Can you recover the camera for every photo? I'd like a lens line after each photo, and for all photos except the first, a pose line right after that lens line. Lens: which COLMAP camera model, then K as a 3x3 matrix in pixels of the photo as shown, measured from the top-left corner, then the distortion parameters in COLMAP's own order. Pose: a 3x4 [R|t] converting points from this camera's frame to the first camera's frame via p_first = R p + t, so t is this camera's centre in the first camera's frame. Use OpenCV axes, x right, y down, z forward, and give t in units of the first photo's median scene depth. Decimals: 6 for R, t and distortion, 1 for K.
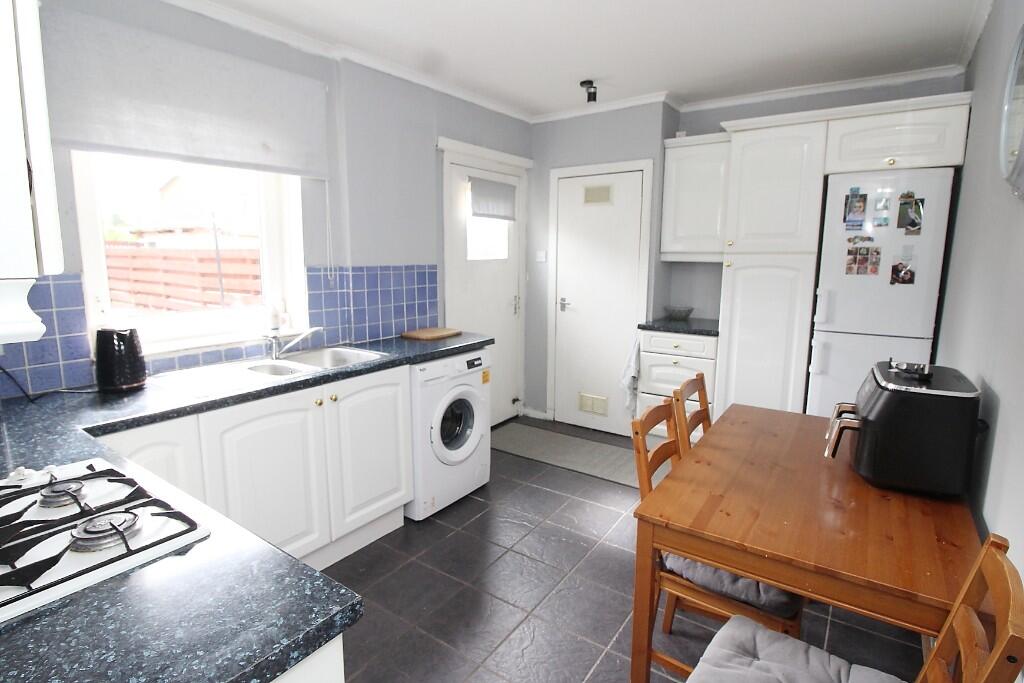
lens RADIAL K [[549.5, 0, 512.0], [0, 549.5, 341.5], [0, 0, 1]] dist [0.001323, -0.000136]
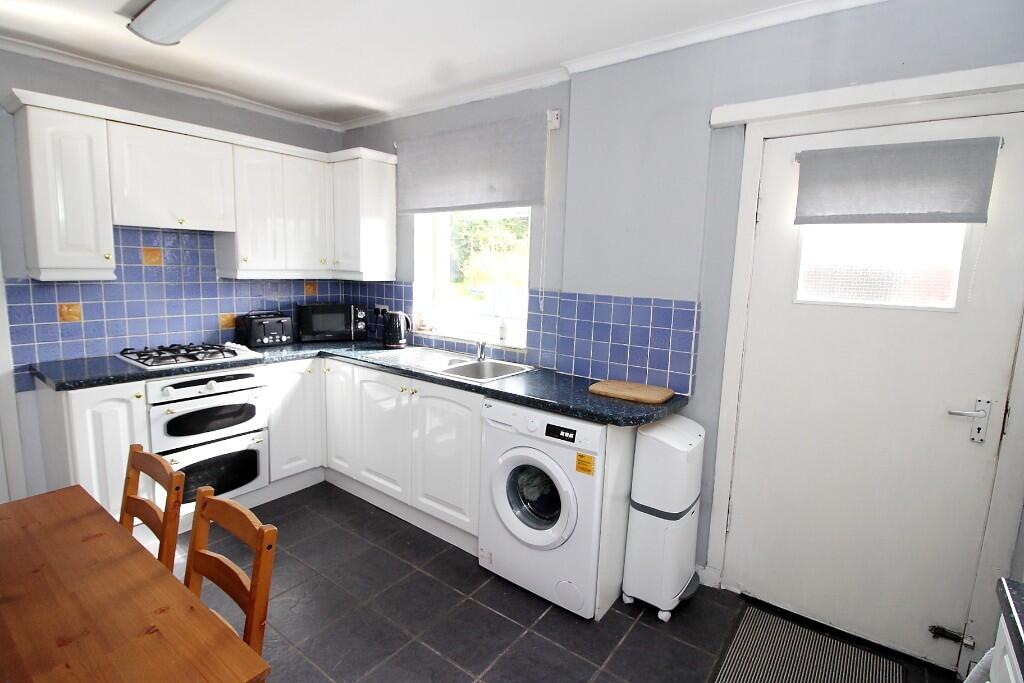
lens RADIAL K [[504.4, 0, 512.0], [0, 504.4, 341.5], [0, 0, 1]] dist [-0.000202, -0.000430]
pose [[-0.055040, 0.142343, -0.988286, 0.561039], [-0.196307, 0.968926, 0.150487, -0.160732], [0.978996, 0.202290, -0.025387, 0.912084]]
